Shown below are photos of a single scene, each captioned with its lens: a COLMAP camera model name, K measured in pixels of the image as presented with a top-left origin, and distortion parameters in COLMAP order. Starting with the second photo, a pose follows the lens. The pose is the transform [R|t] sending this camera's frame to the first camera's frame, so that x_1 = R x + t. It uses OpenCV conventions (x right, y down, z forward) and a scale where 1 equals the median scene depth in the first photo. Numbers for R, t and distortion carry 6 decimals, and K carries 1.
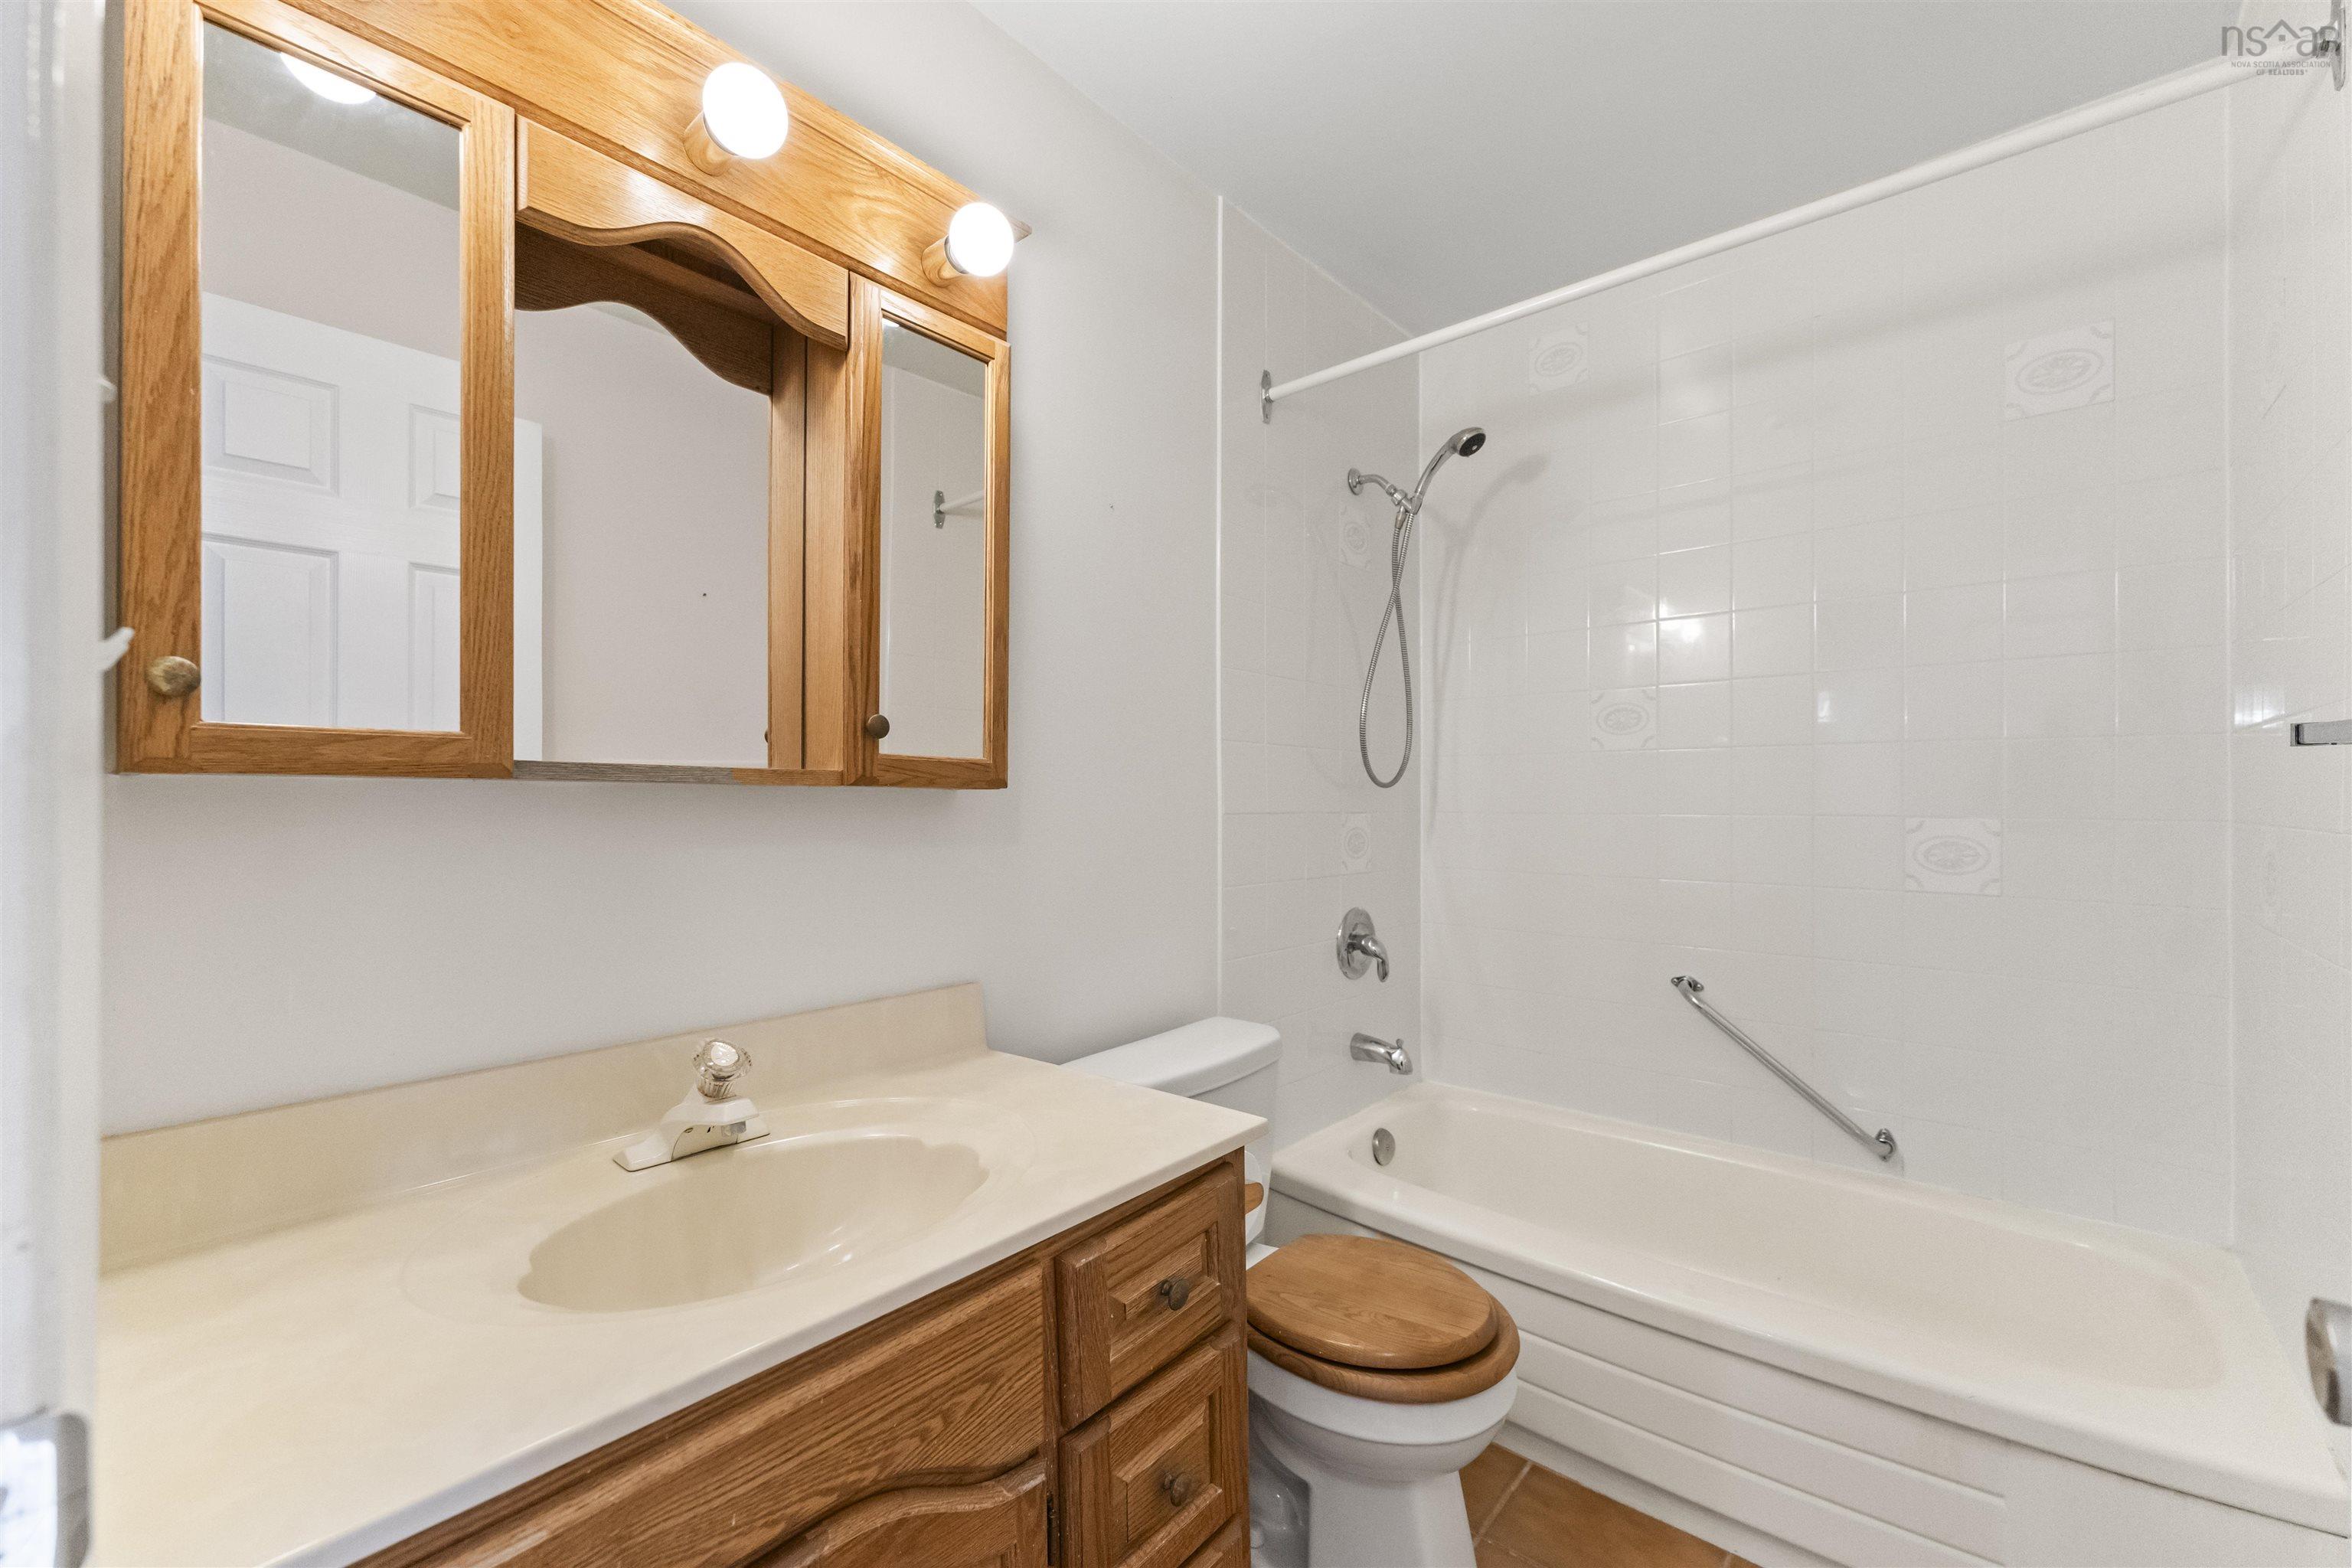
lens RADIAL K [[958.8, 0, 1174.4], [0, 958.8, 780.9], [0, 0, 1]] dist [0.001981, -0.000682]
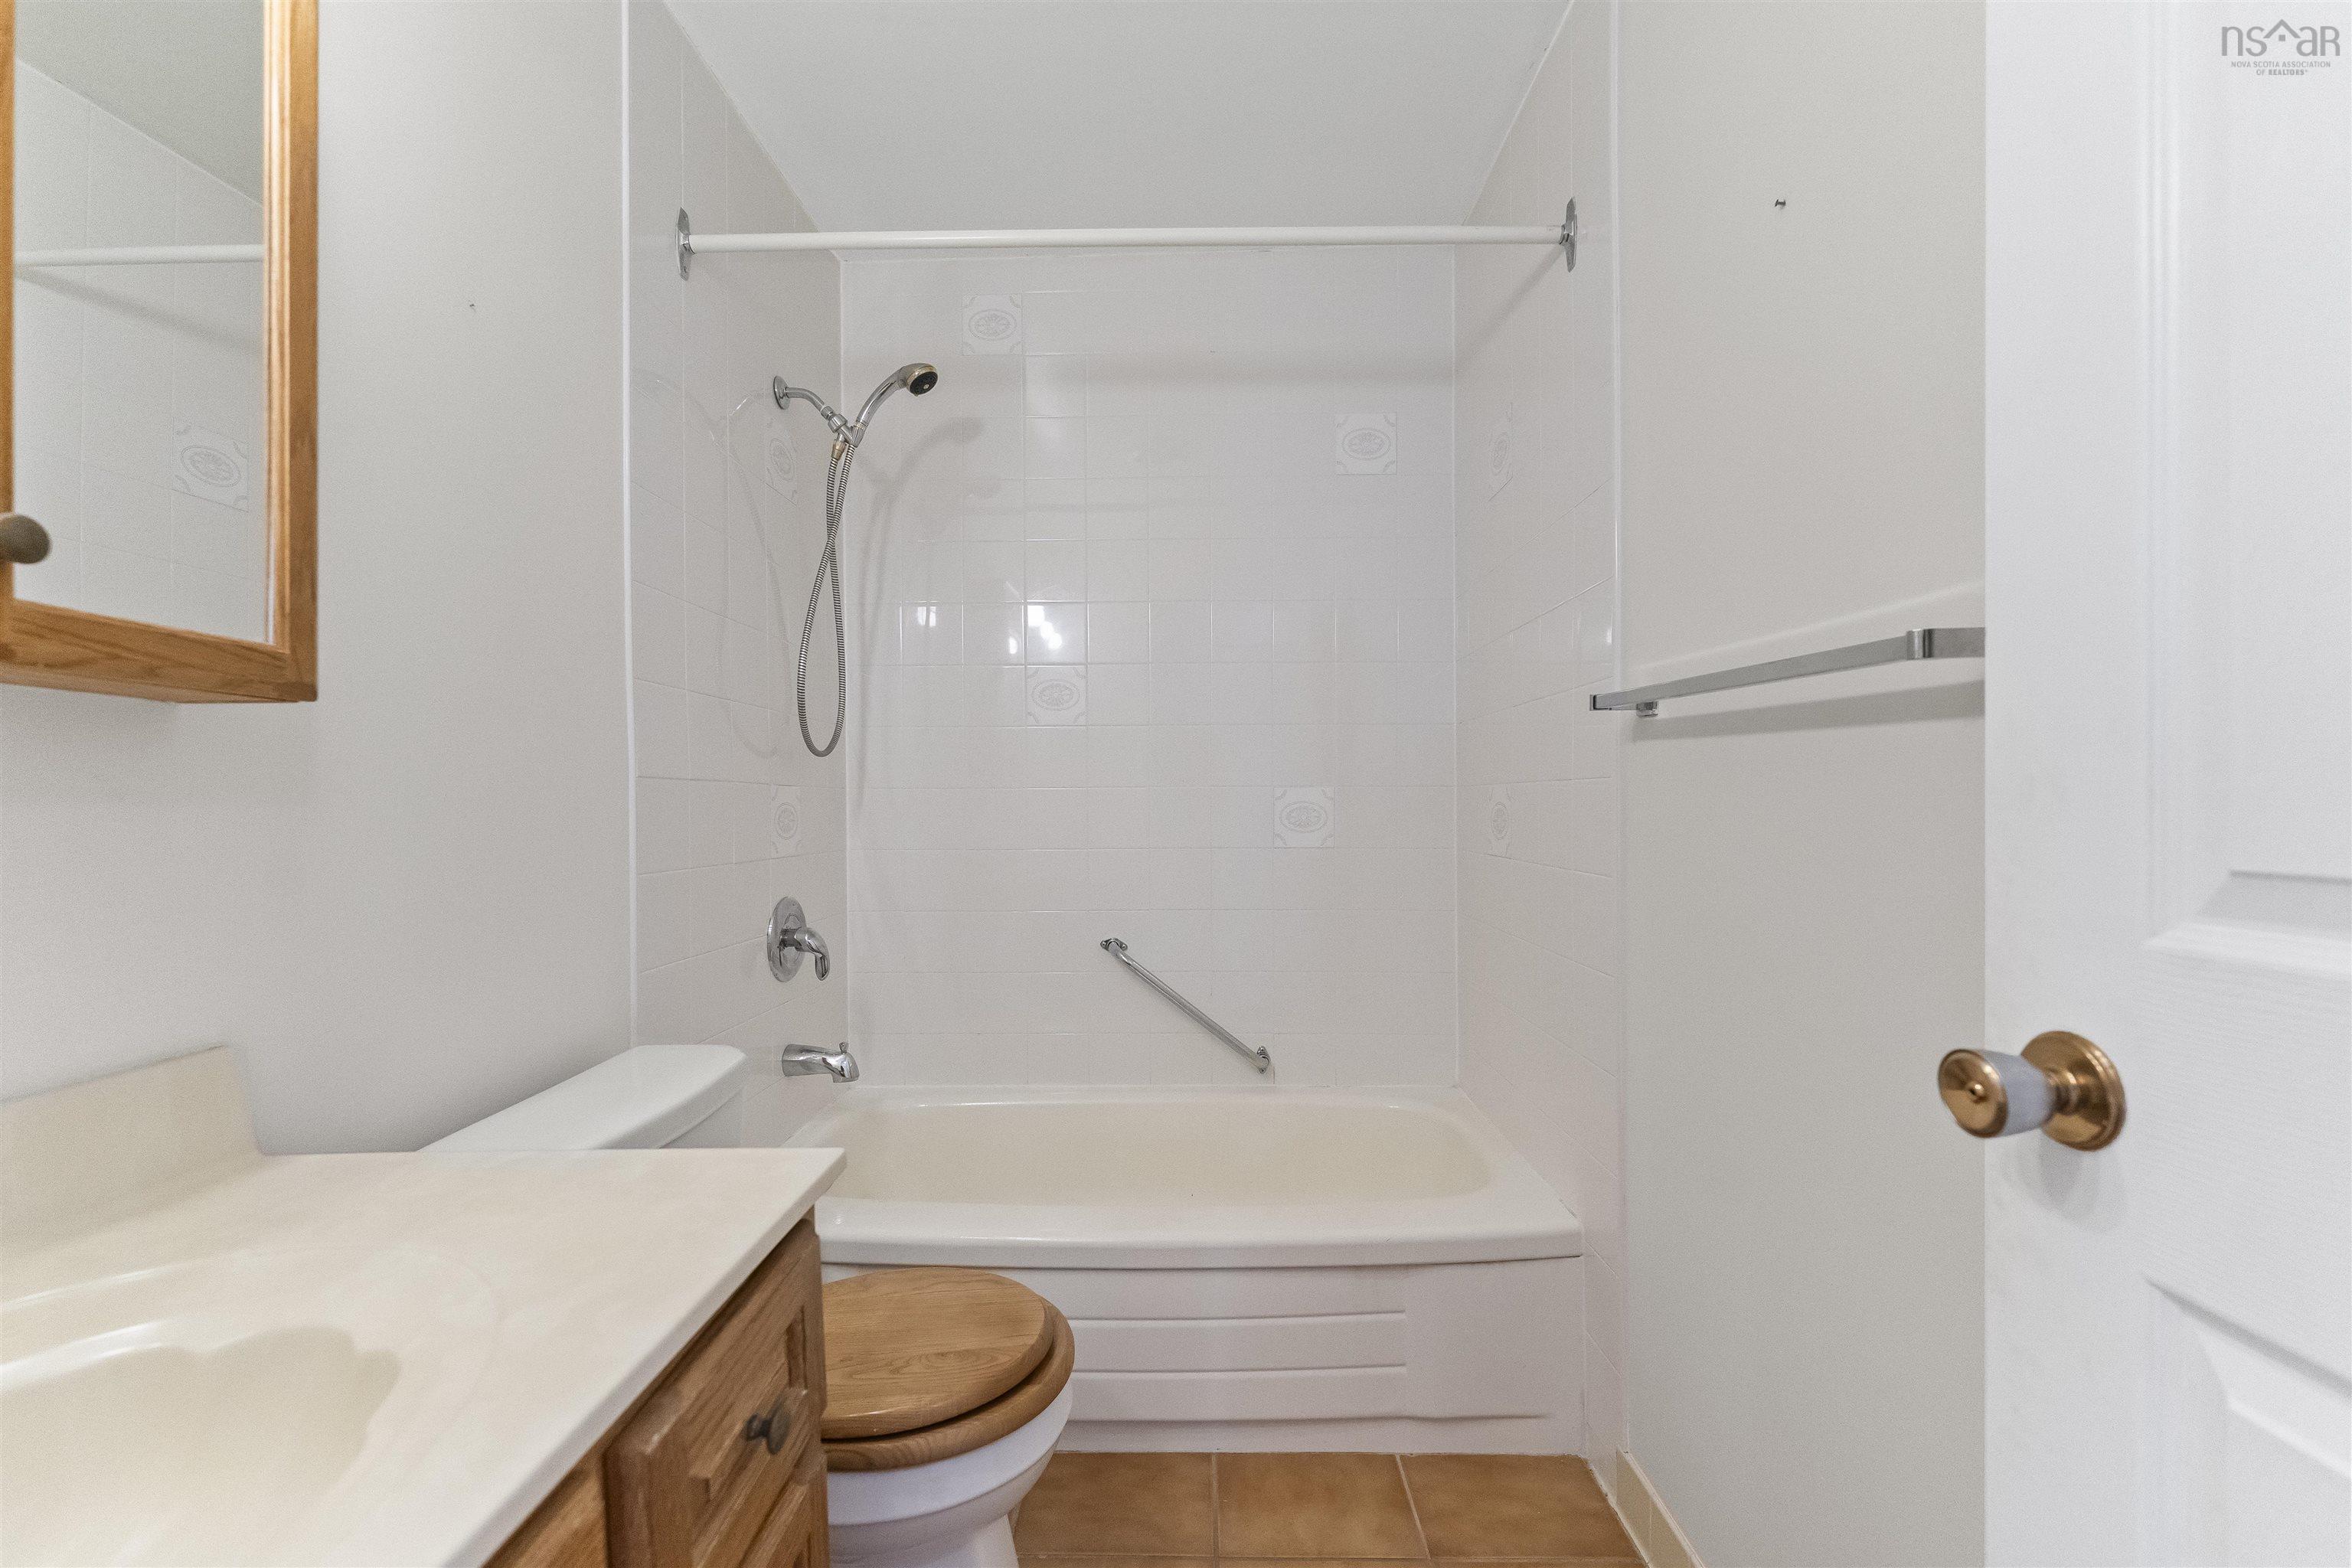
lens RADIAL K [[958.8, 0, 1181.6], [0, 958.8, 799.9], [0, 0, 1]] dist [0.001981, -0.000682]
pose [[0.763104, -0.002880, 0.646270, -0.109159], [-0.005516, 0.999925, 0.010970, 0.042100], [-0.646252, -0.011936, 0.763030, 0.155226]]
